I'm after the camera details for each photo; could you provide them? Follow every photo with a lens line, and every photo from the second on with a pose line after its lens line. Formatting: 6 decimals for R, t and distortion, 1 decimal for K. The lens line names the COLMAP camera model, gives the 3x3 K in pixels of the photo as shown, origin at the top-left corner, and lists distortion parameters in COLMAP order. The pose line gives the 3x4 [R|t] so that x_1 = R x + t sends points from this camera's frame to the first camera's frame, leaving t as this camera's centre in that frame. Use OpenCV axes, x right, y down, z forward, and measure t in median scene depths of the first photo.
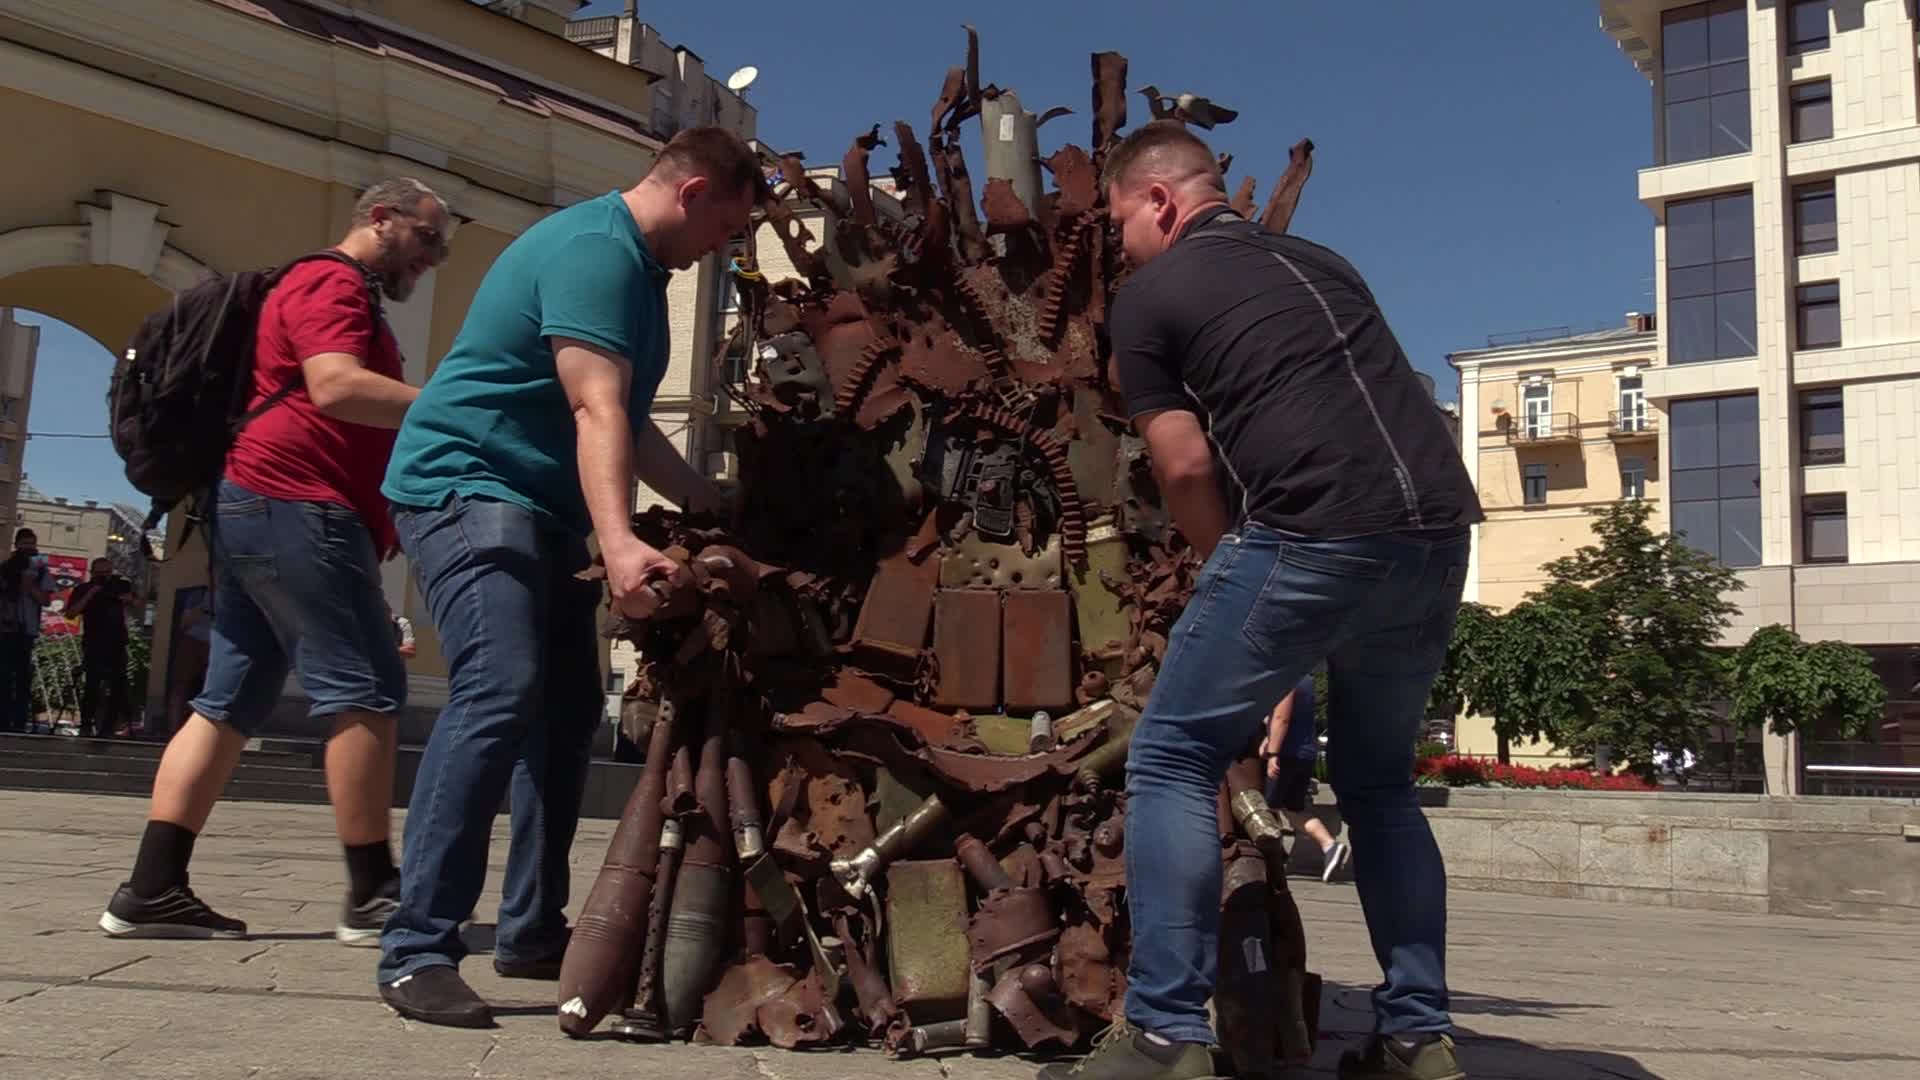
lens RADIAL K [[1819.6, 0, 958.5], [0, 1819.6, 531.8], [0, 0, 1]] dist [-0.042128, 0.000000]
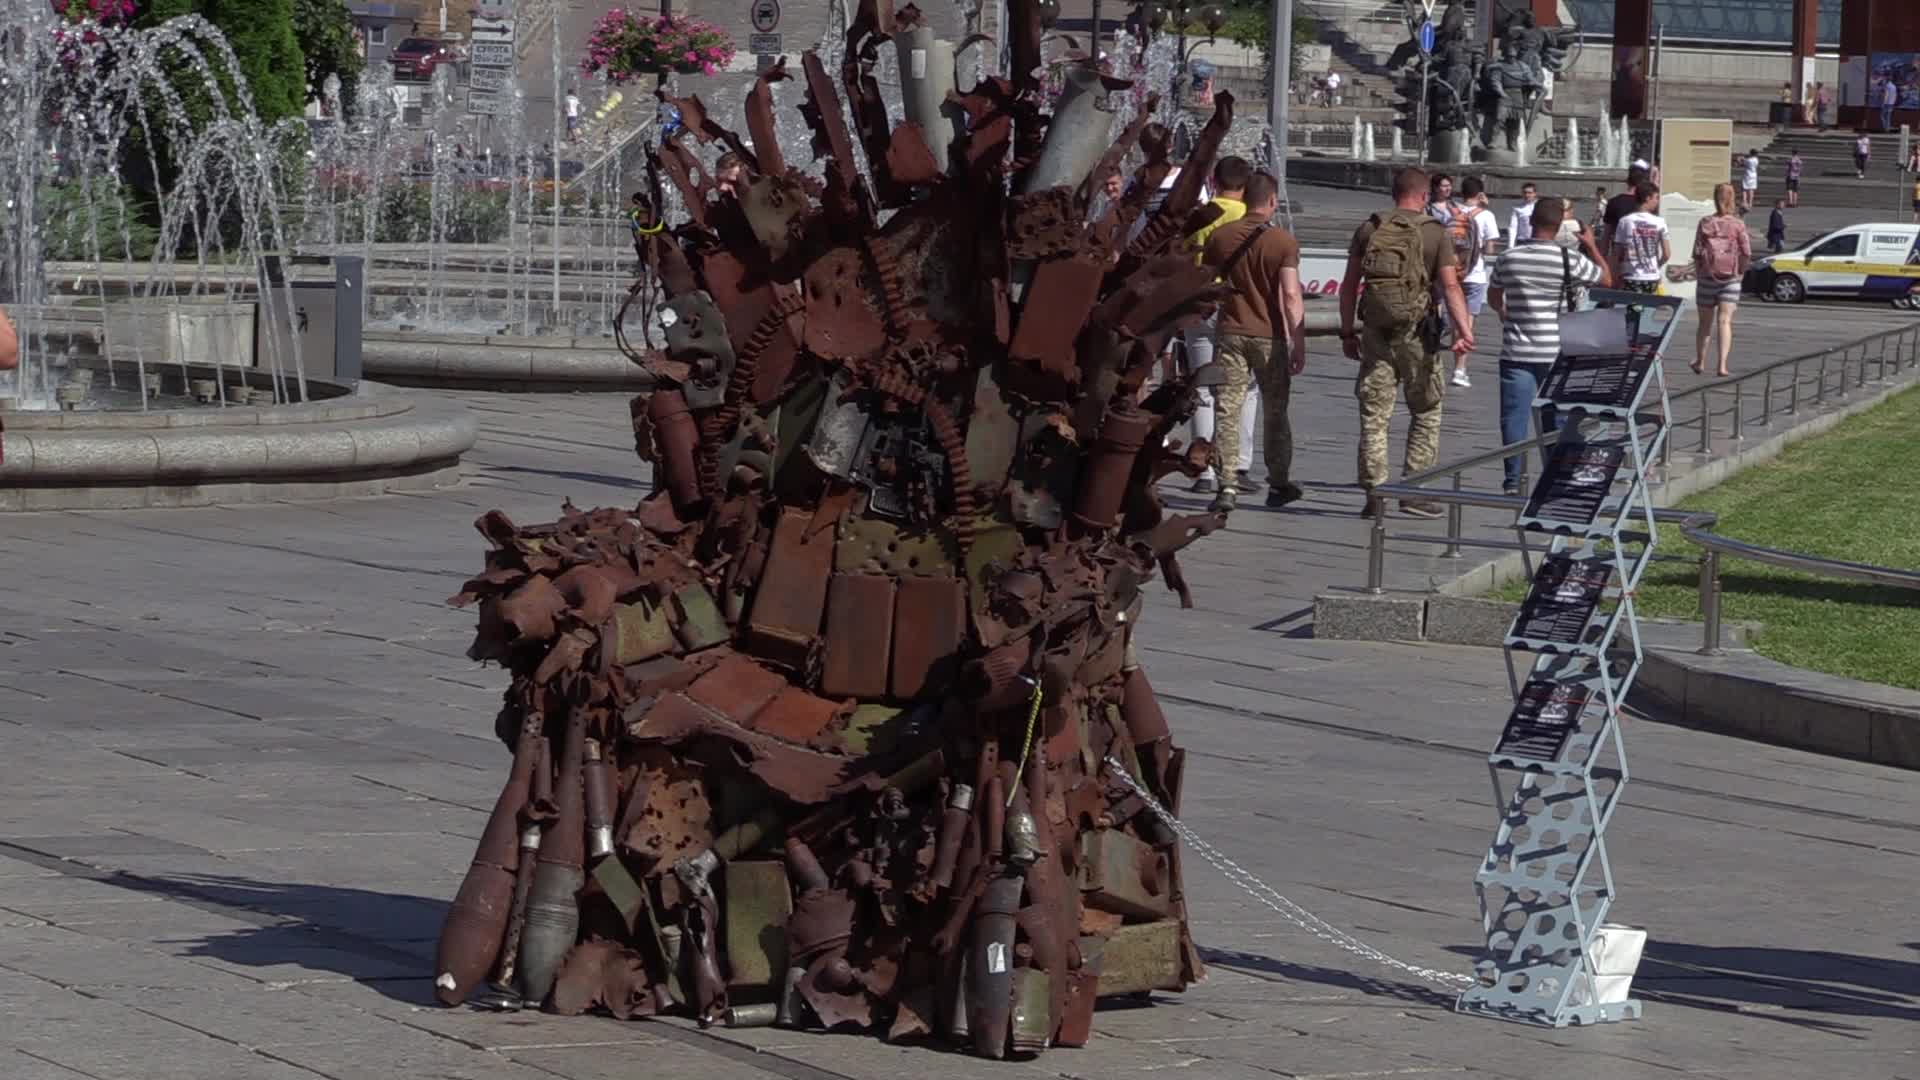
lens RADIAL K [[5959.7, 0, 960.3], [0, 5959.7, 534.6], [0, 0, 1]] dist [0.236981, 0.000000]
pose [[0.976385, 0.021063, -0.215010, 0.734734], [0.019344, 0.982714, 0.184114, -0.569959], [0.215171, -0.183926, 0.959100, -2.027547]]
